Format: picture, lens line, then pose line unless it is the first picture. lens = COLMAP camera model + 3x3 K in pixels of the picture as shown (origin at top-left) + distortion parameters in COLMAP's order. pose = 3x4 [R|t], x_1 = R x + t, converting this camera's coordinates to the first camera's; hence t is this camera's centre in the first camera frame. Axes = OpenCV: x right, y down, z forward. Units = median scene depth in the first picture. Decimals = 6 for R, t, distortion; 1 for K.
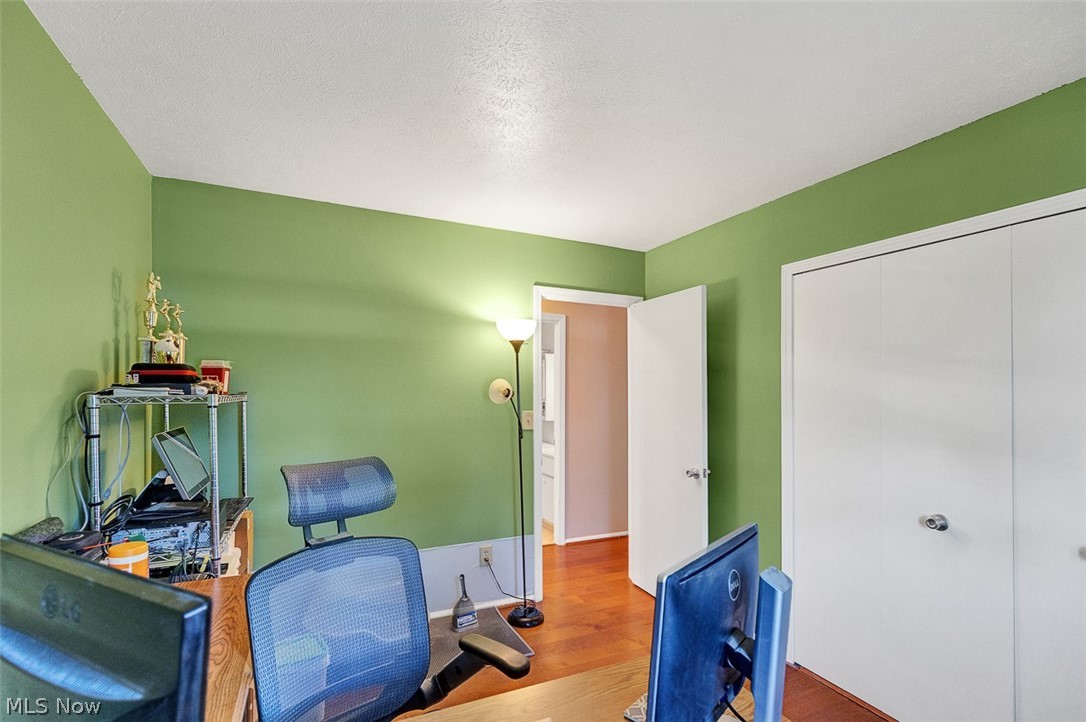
lens RADIAL K [[488.1, 0, 538.7], [0, 488.1, 390.3], [0, 0, 1]] dist [0.001012, 0.000052]
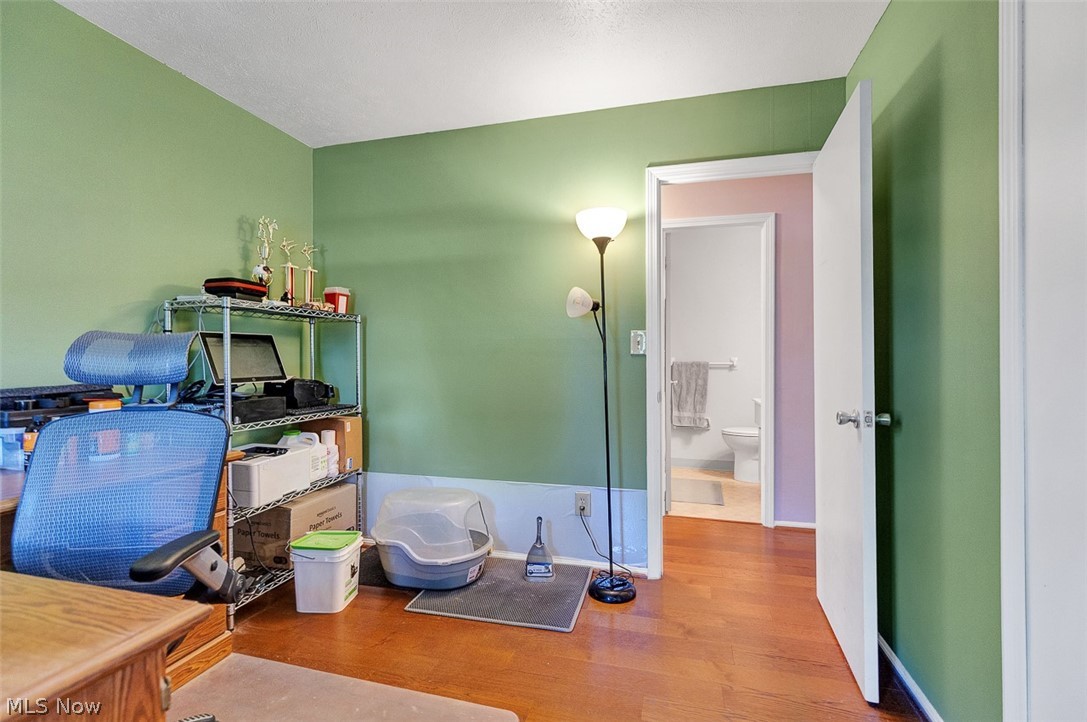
lens RADIAL K [[493.1, 0, 543.6], [0, 493.1, 359.4], [0, 0, 1]] dist [0.003291, 0.000431]
pose [[0.769502, -0.007540, -0.638600, 0.403403], [0.008105, 0.999965, -0.002040, 0.098289], [0.638593, -0.003606, 0.769536, 0.329356]]
